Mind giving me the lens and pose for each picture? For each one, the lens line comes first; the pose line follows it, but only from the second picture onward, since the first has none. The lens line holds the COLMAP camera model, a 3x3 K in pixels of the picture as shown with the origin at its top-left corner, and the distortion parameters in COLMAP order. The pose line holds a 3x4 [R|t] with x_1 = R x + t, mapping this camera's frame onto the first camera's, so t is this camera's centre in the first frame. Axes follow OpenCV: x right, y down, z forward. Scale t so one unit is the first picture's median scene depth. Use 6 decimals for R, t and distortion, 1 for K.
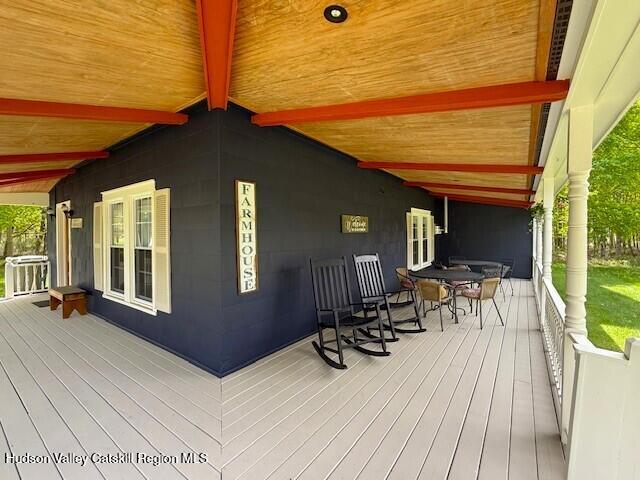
lens RADIAL K [[285.4, 0, 320.0], [0, 285.4, 240.0], [0, 0, 1]] dist [0.014497, 0.000161]
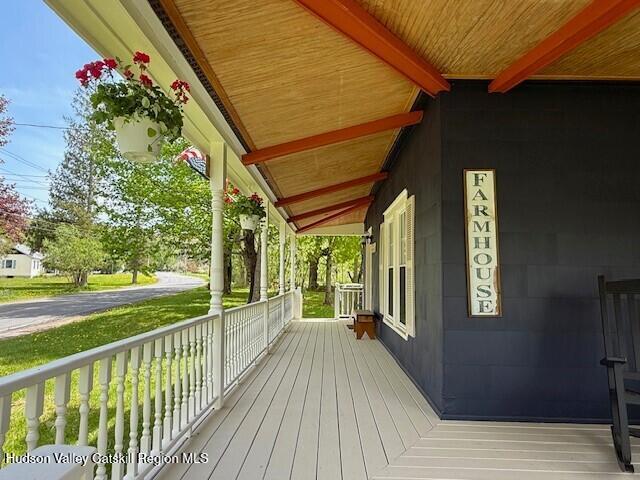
lens RADIAL K [[412.4, 0, 320.0], [0, 412.4, 240.0], [0, 0, 1]] dist [0.037802, 0.000518]
pose [[0.572952, -0.059804, -0.817404, 0.390230], [-0.040356, 0.994066, -0.101016, 0.111942], [0.818595, 0.090864, 0.567138, 0.032092]]
